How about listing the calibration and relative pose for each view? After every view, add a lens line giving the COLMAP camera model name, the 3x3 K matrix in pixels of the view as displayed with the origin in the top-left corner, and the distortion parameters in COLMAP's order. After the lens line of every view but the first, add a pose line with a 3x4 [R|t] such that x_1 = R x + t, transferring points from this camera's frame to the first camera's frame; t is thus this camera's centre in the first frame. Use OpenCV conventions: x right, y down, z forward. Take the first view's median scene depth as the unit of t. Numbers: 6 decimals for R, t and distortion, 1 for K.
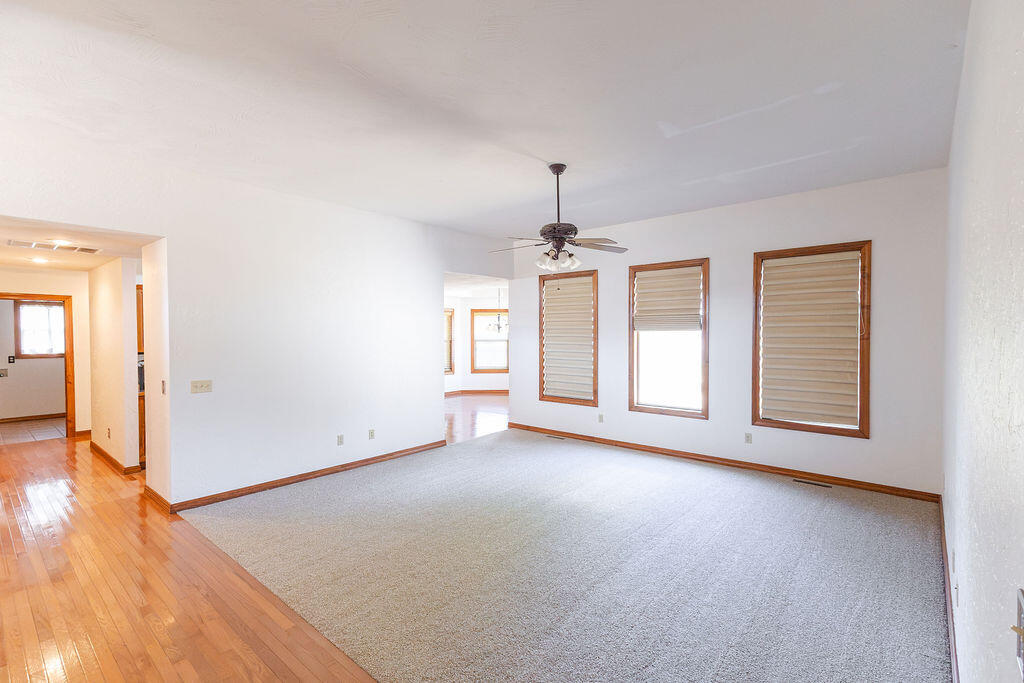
lens RADIAL K [[472.1, 0, 518.4], [0, 472.1, 344.1], [0, 0, 1]] dist [0.021222, -0.004835]
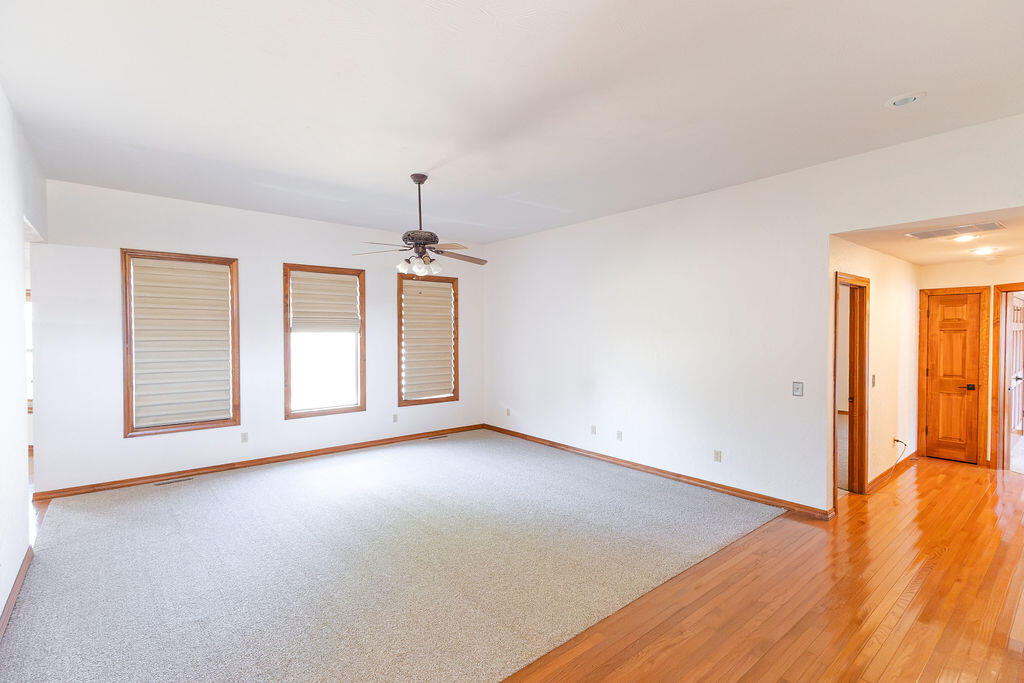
lens RADIAL K [[472.1, 0, 517.9], [0, 472.1, 338.8], [0, 0, 1]] dist [0.021222, -0.004835]
pose [[0.162916, 0.000535, 0.986640, -0.656034], [0.033632, 0.999416, -0.006095, 0.004841], [-0.986067, 0.034175, 0.162803, 0.433157]]
